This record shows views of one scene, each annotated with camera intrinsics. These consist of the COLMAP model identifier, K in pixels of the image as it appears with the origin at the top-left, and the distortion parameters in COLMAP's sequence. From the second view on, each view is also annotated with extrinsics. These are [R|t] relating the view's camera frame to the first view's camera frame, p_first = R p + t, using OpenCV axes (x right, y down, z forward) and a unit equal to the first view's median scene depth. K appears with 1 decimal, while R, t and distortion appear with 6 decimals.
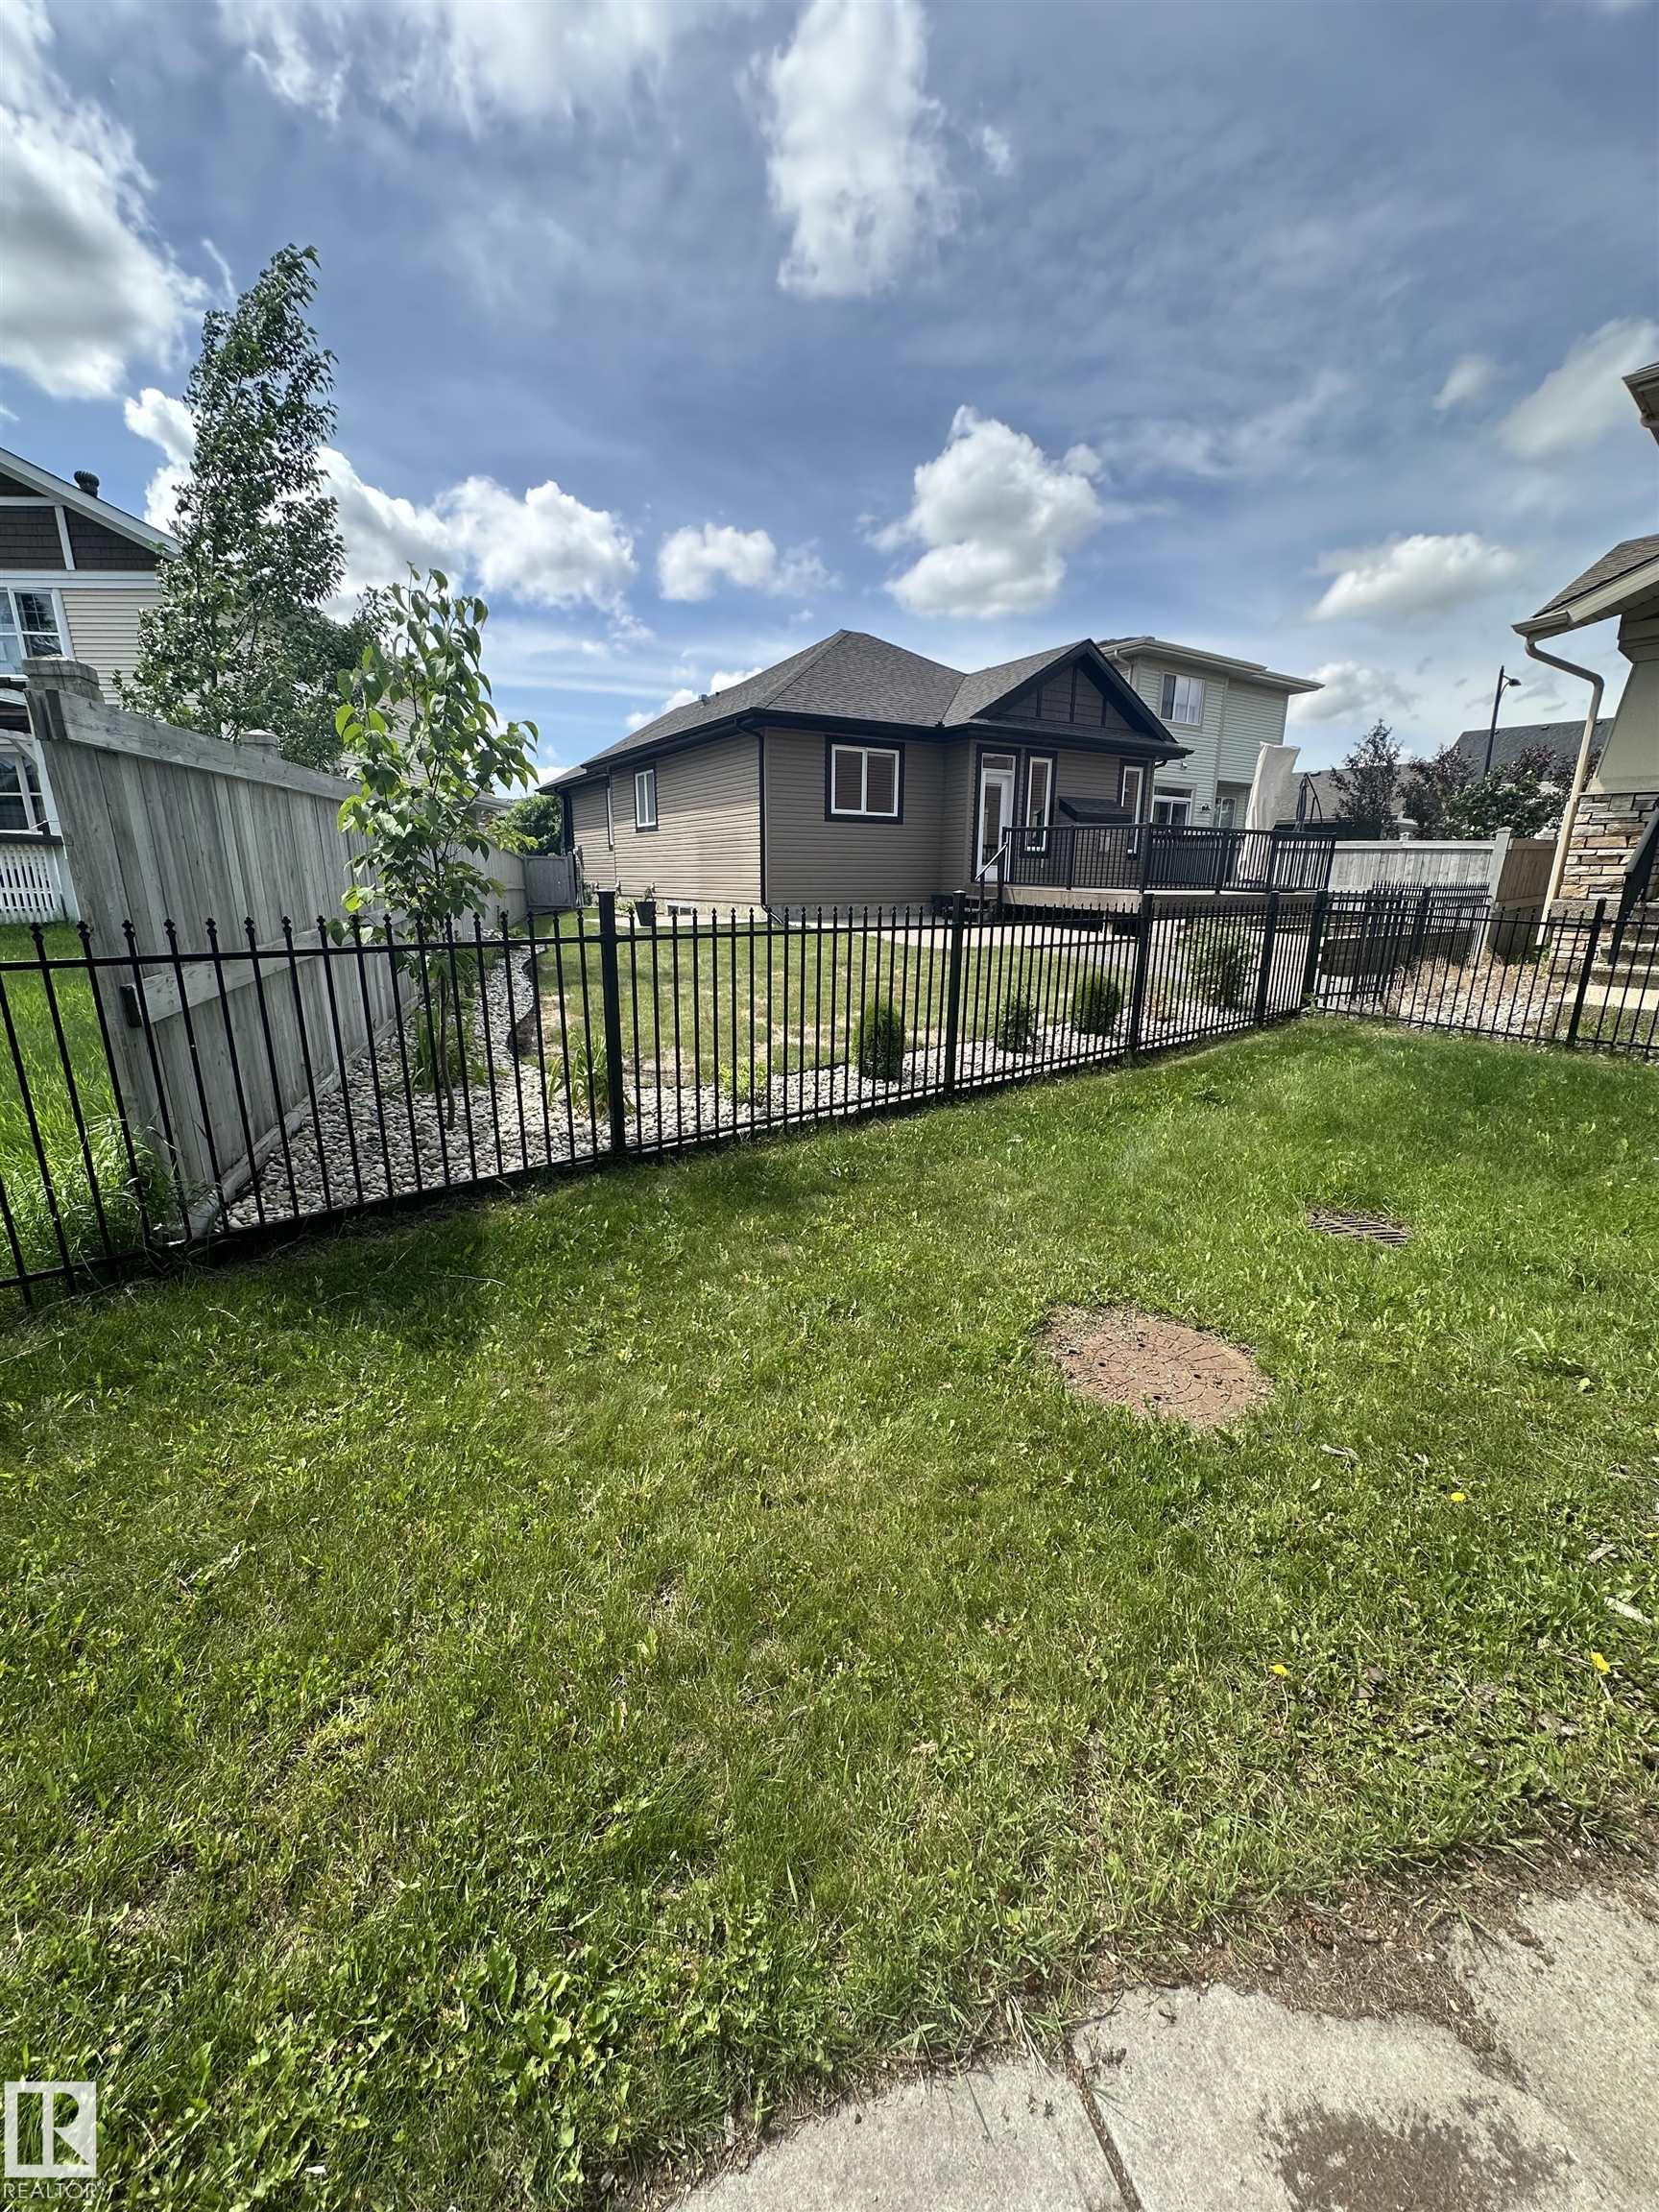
lens RADIAL K [[879.2, 0, 822.0], [0, 879.2, 1100.0], [0, 0, 1]] dist [0.001003, -0.000505]
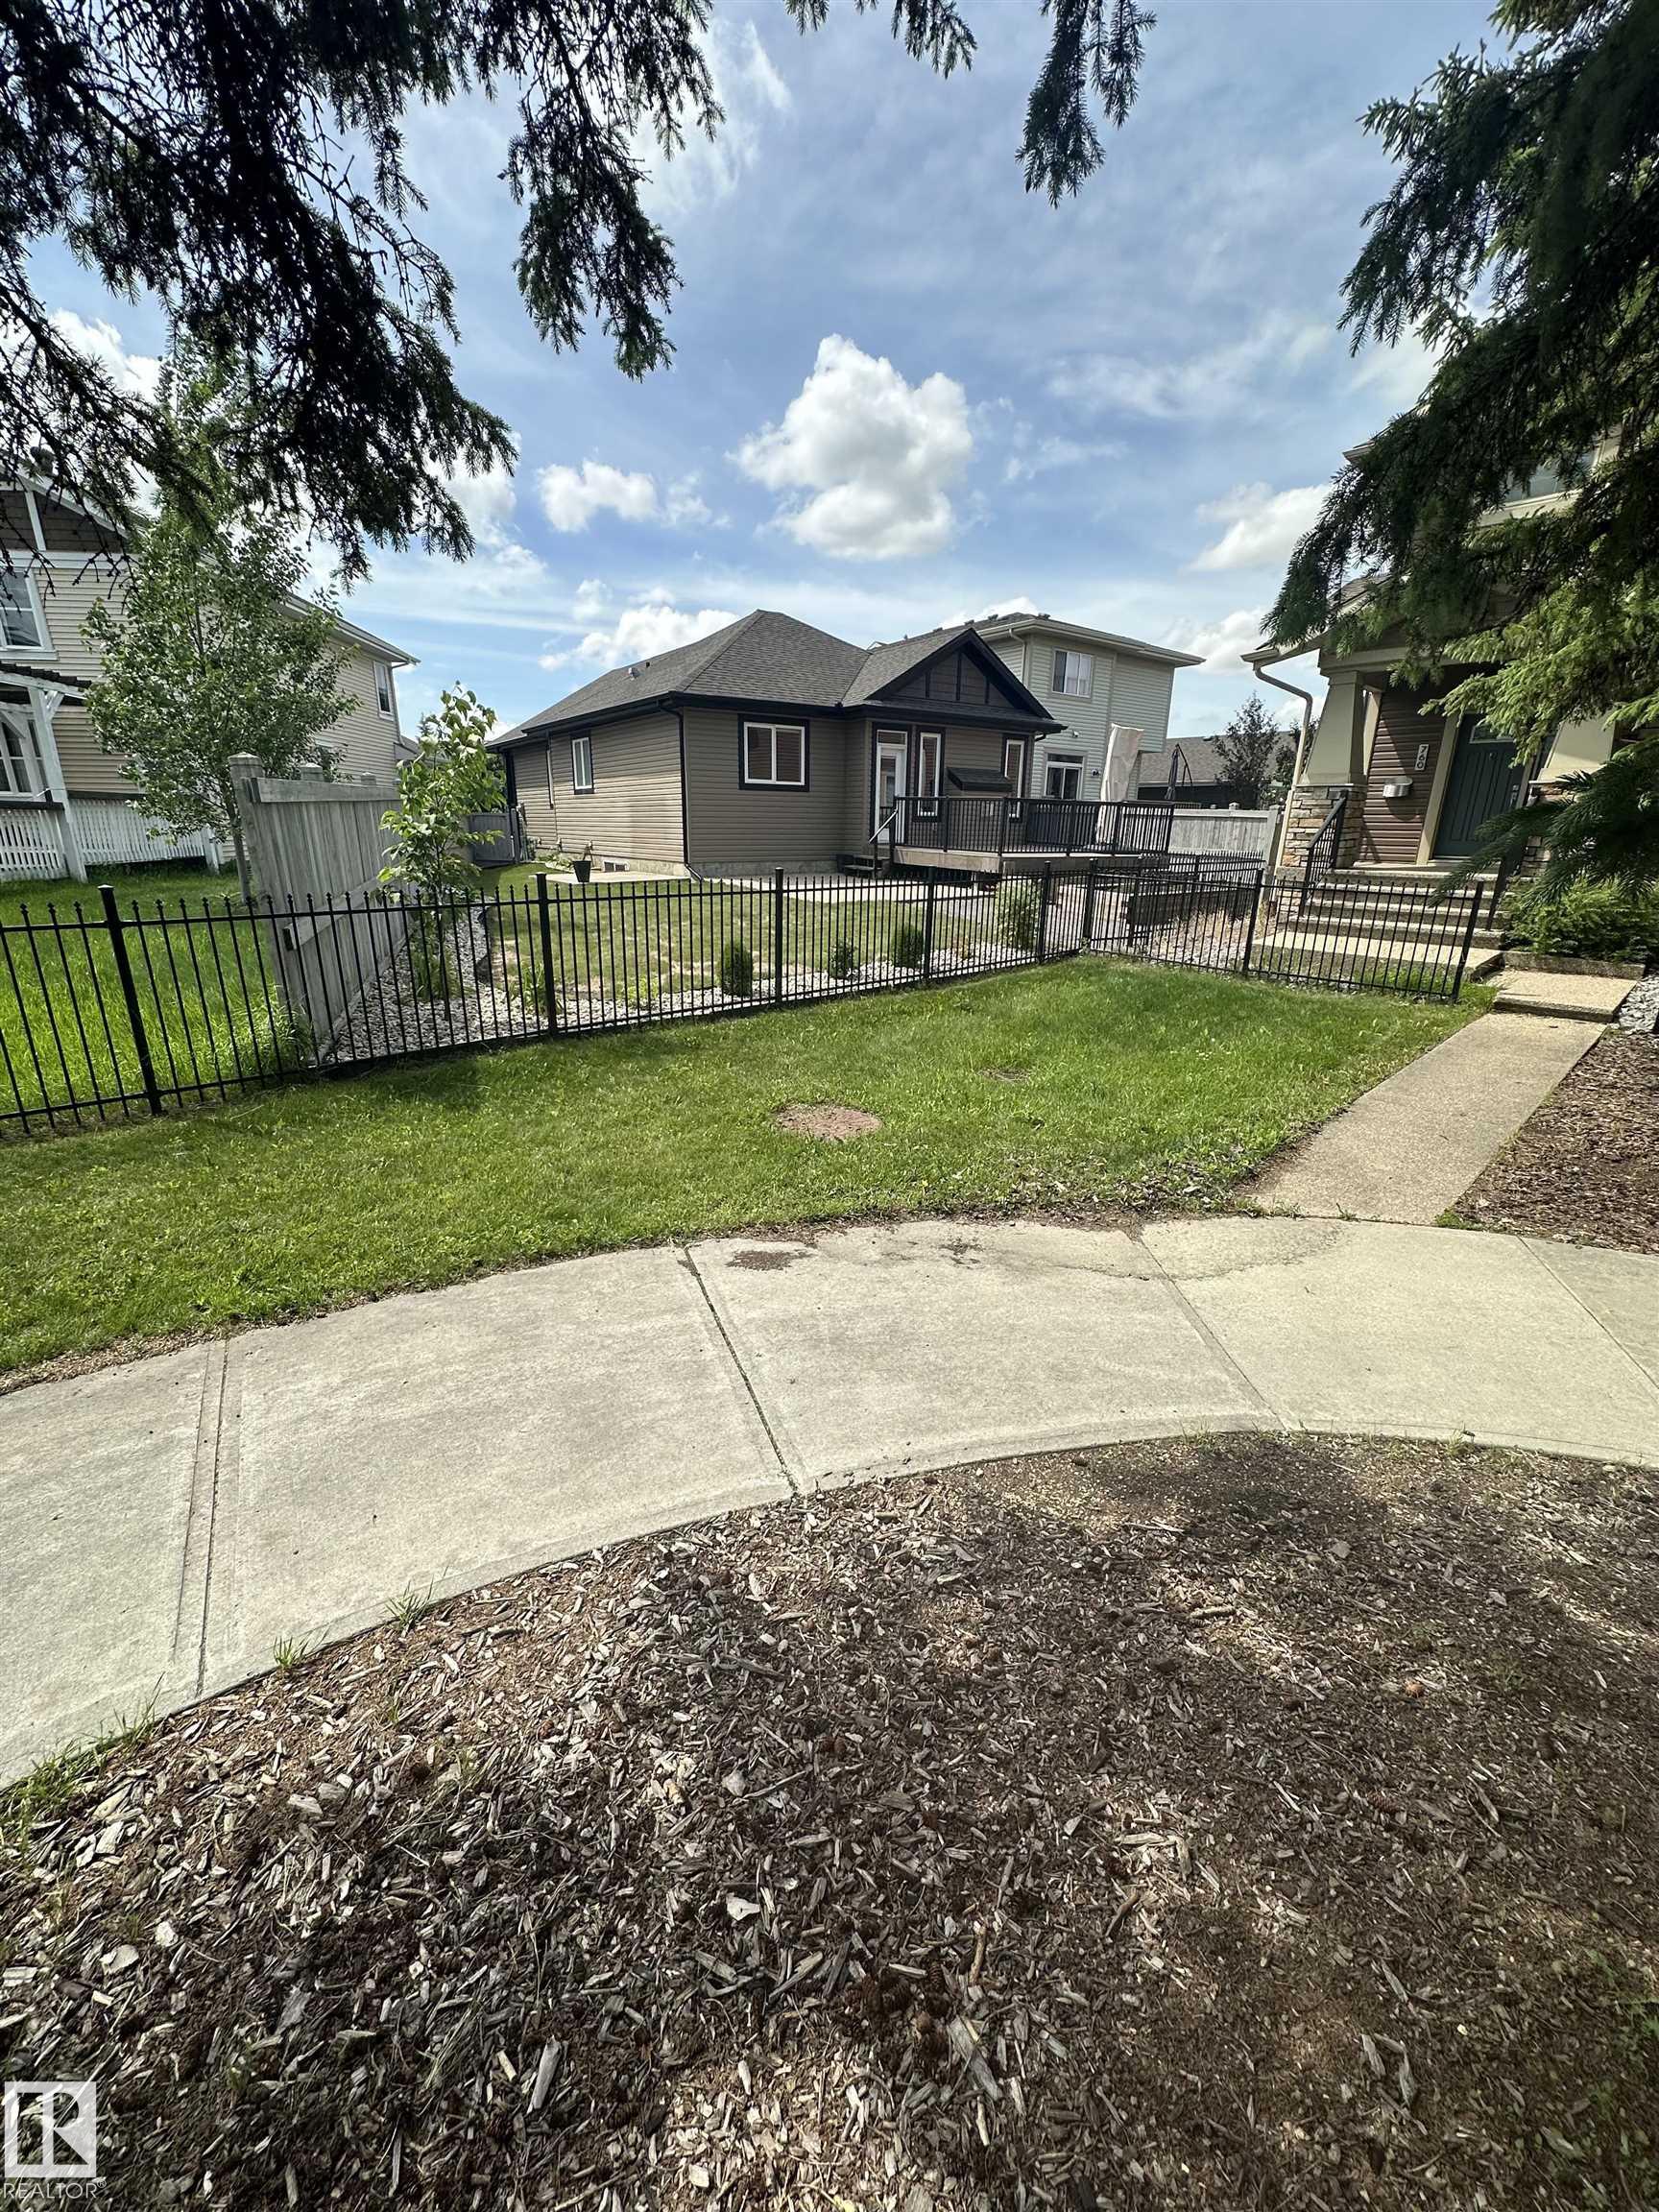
lens RADIAL K [[879.2, 0, 816.9], [0, 879.2, 1091.3], [0, 0, 1]] dist [0.001003, -0.000505]
pose [[0.998777, -0.009464, 0.048532, 0.049804], [0.007271, 0.998953, 0.045167, 0.027399], [-0.048909, -0.044758, 0.997800, -0.185104]]
